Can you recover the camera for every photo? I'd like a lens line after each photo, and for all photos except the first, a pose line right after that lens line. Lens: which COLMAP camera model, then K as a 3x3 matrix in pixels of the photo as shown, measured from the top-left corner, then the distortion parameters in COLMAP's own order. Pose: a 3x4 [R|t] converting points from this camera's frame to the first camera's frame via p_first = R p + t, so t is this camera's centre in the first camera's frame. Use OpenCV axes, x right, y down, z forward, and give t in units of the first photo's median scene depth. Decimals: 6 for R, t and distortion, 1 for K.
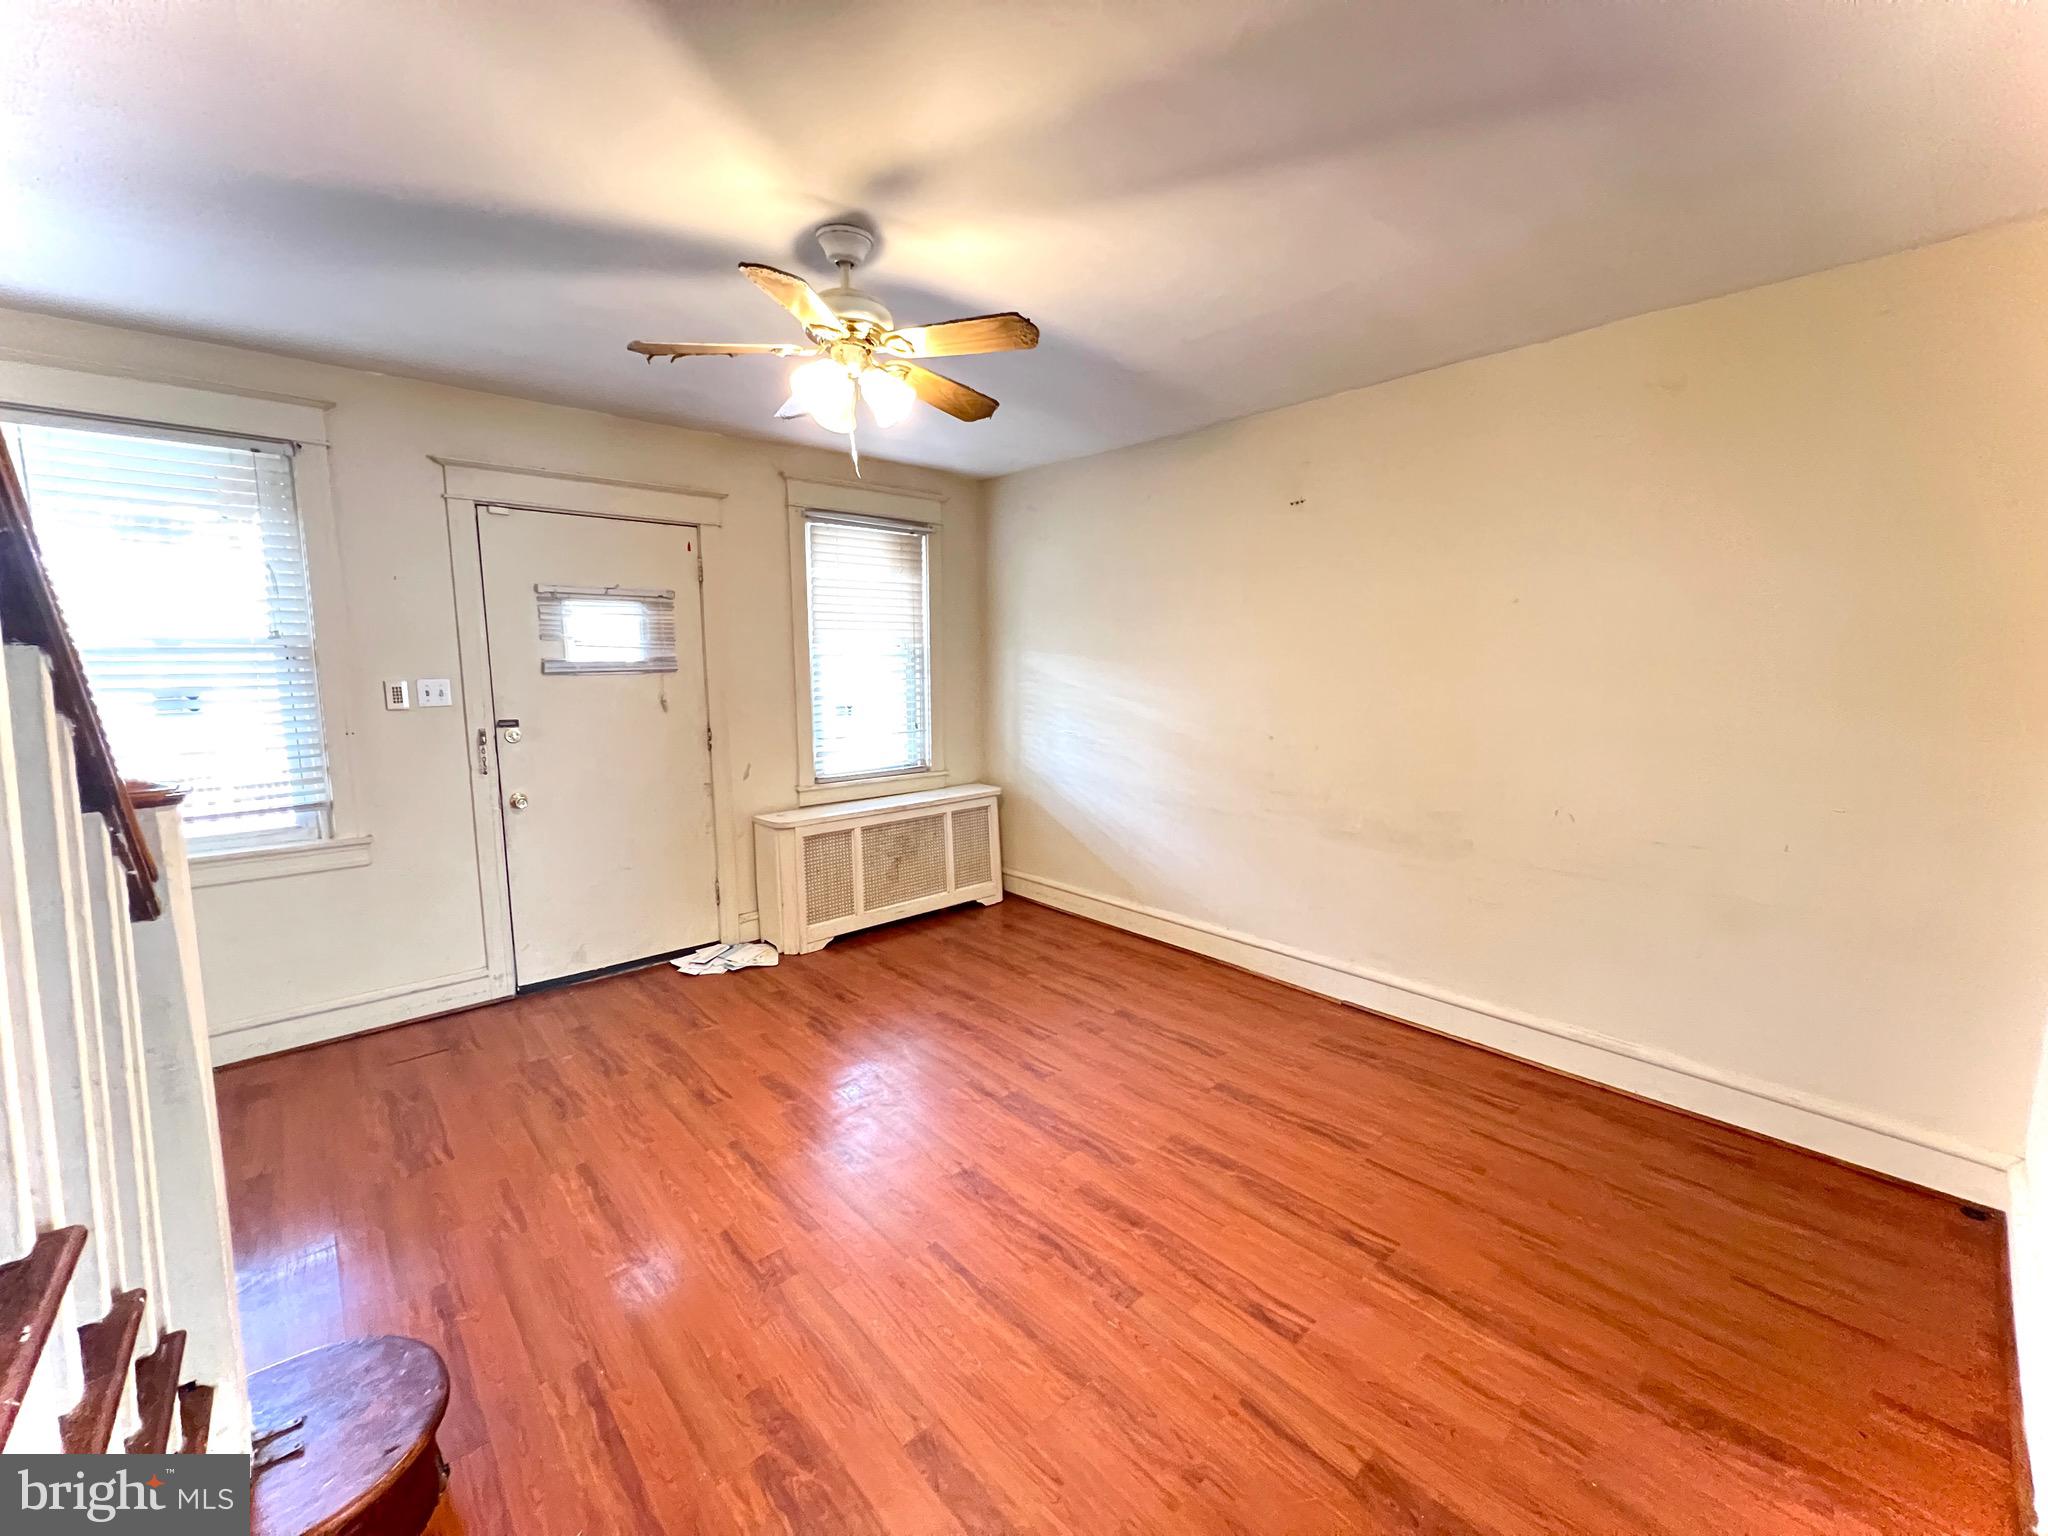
lens RADIAL K [[815.0, 0, 1016.6], [0, 815.0, 753.6], [0, 0, 1]] dist [-0.000002, -0.000060]
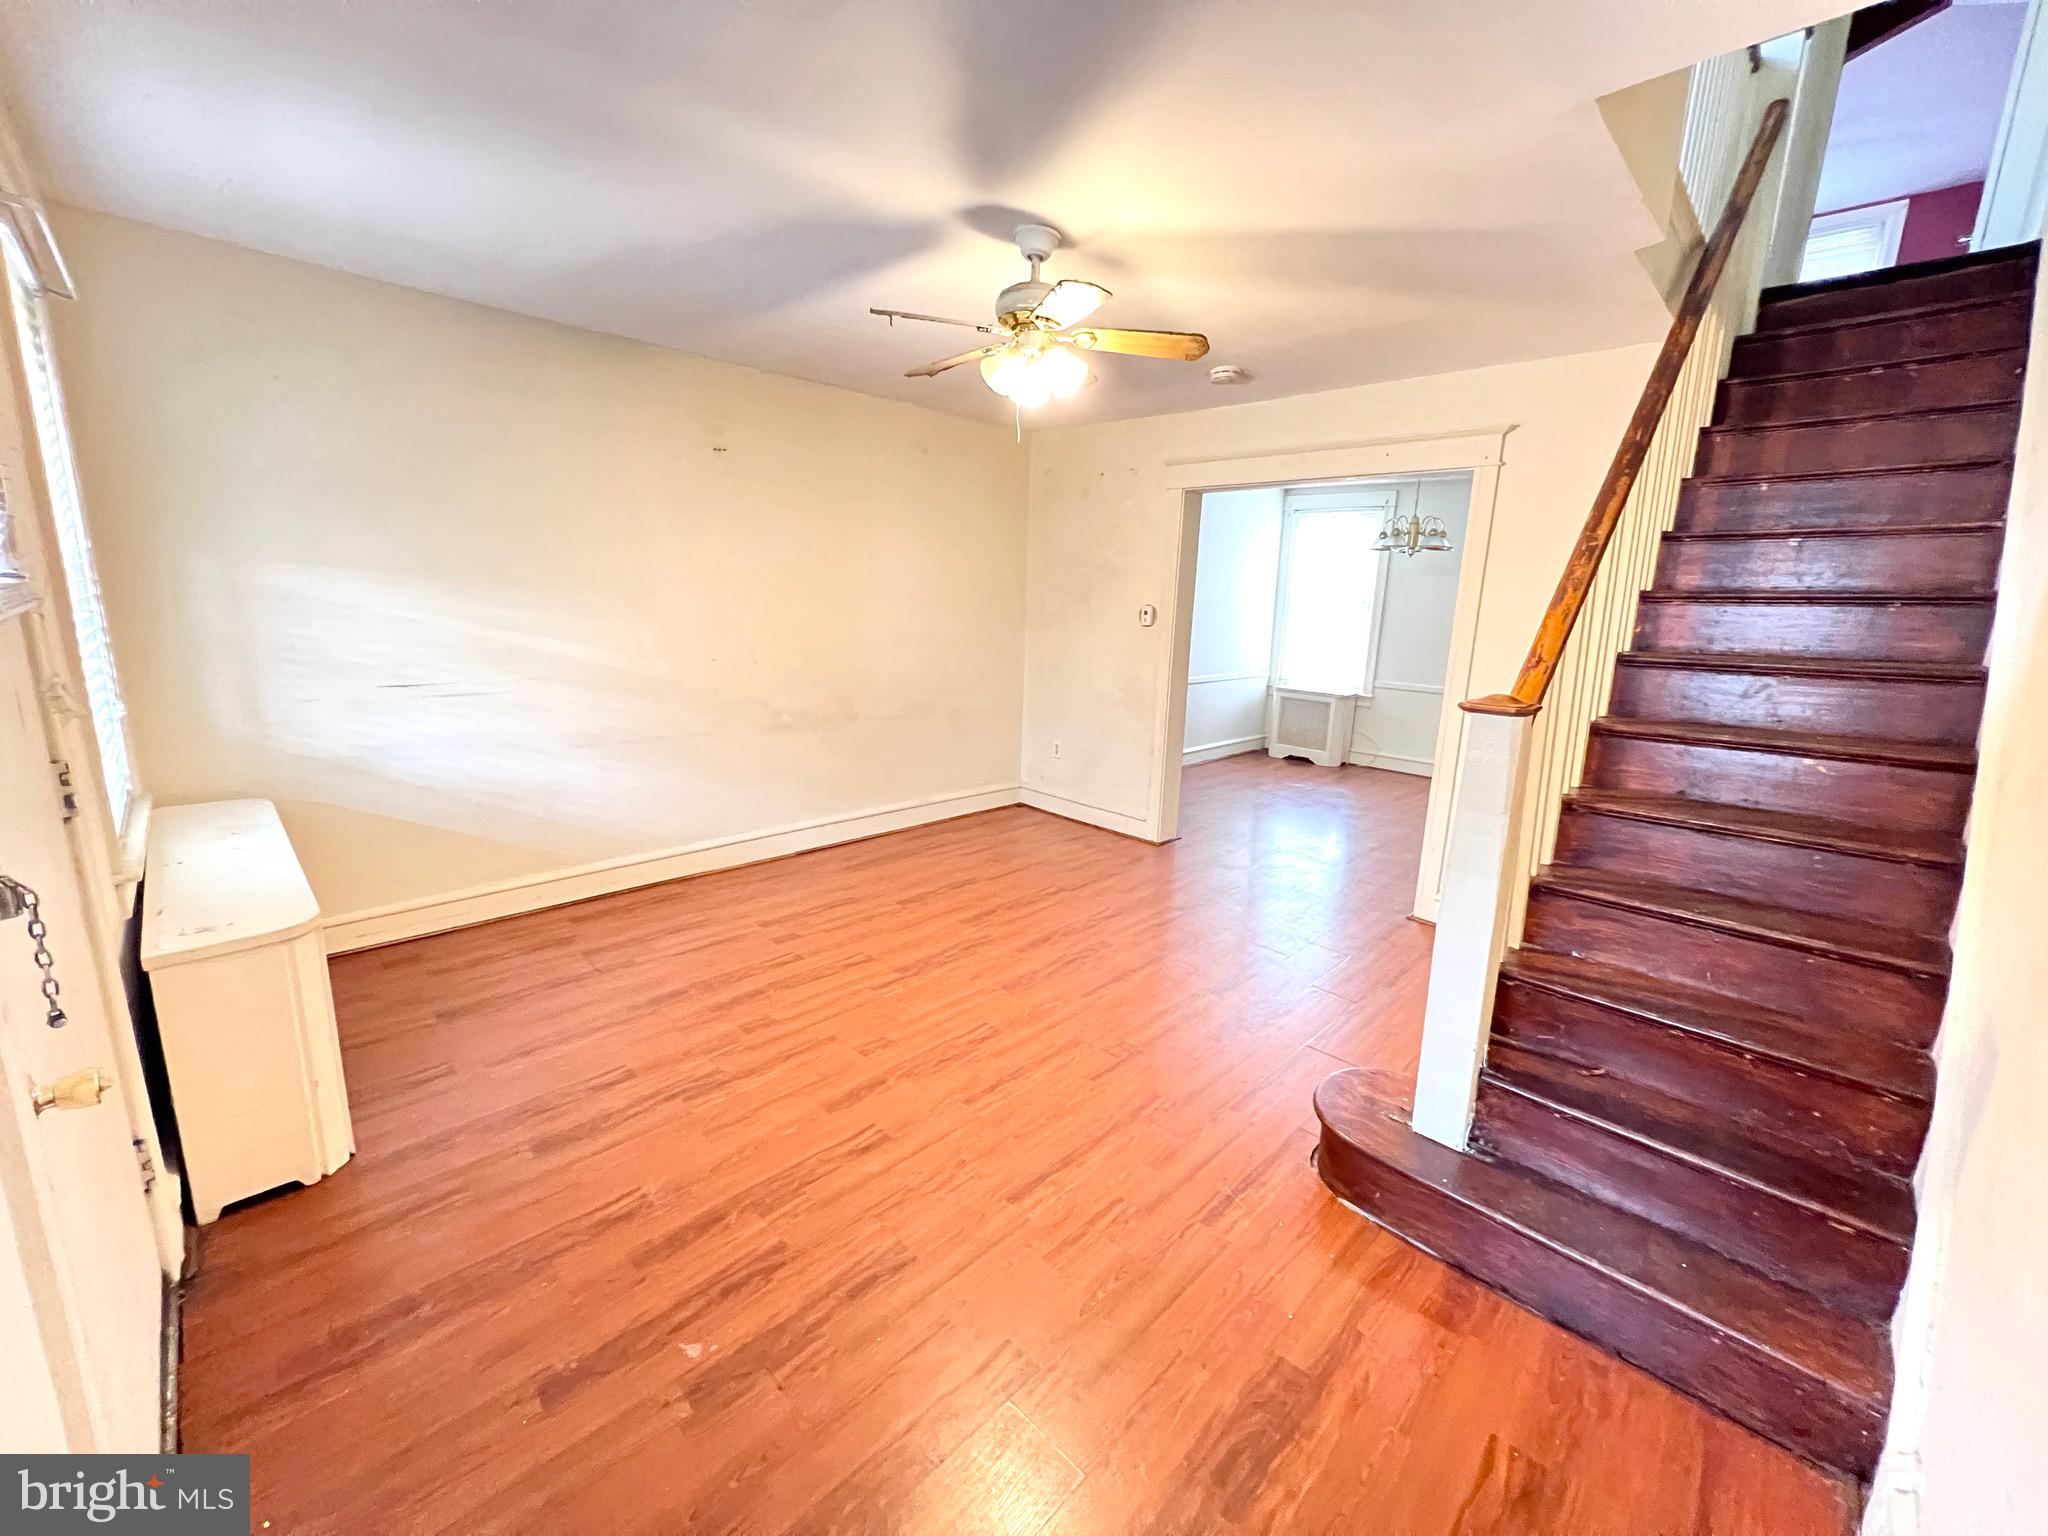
lens RADIAL K [[815.0, 0, 999.6], [0, 815.0, 794.4], [0, 0, 1]] dist [-0.000002, -0.000060]
pose [[-0.051617, -0.236672, 0.970217, -0.835063], [0.083047, 0.967130, 0.240337, -0.076490], [-0.995208, 0.092979, -0.030266, 0.659205]]
